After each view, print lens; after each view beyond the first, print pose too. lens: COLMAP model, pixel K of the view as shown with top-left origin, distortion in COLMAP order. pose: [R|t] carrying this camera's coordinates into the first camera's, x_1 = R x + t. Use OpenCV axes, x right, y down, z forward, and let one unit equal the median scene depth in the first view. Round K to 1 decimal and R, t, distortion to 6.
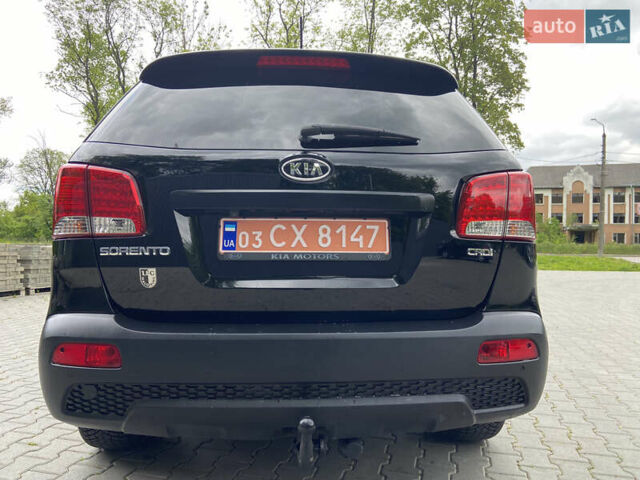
lens RADIAL K [[464.2, 0, 320.0], [0, 464.2, 240.0], [0, 0, 1]] dist [0.108008, -0.131385]
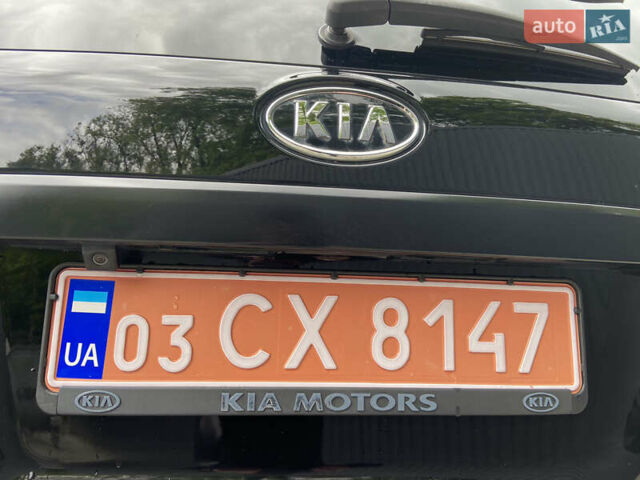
lens RADIAL K [[464.2, 0, 320.0], [0, 464.2, 240.0], [0, 0, 1]] dist [0.108008, -0.131385]
pose [[0.998271, 0.033916, 0.048007, -0.056763], [-0.032571, 0.999062, -0.028523, -0.062810], [-0.048929, 0.026910, 0.998440, 0.678420]]
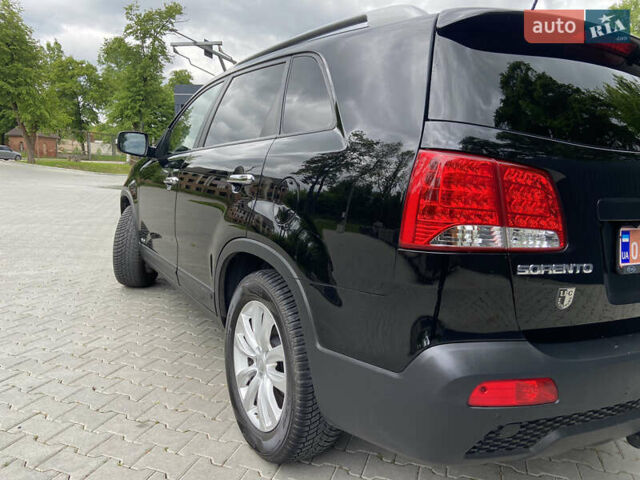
lens RADIAL K [[464.2, 0, 320.0], [0, 464.2, 240.0], [0, 0, 1]] dist [0.108008, -0.131385]
pose [[0.894376, -0.030734, 0.446259, -1.152894], [-0.045677, 0.986147, 0.159460, -0.144807], [-0.444978, -0.163001, 0.880582, 0.440249]]
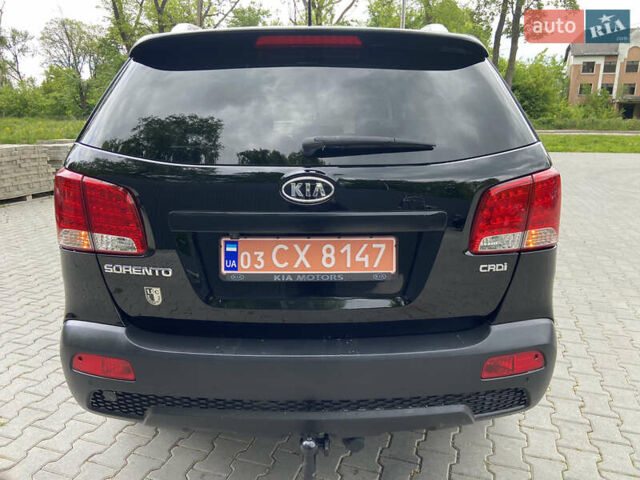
lens RADIAL K [[464.2, 0, 320.0], [0, 464.2, 240.0], [0, 0, 1]] dist [0.108008, -0.131385]
pose [[0.998217, 0.007477, -0.059216, 0.049284], [0.007032, 0.970481, 0.241076, -0.274334], [0.059271, -0.241063, 0.968698, 0.072785]]
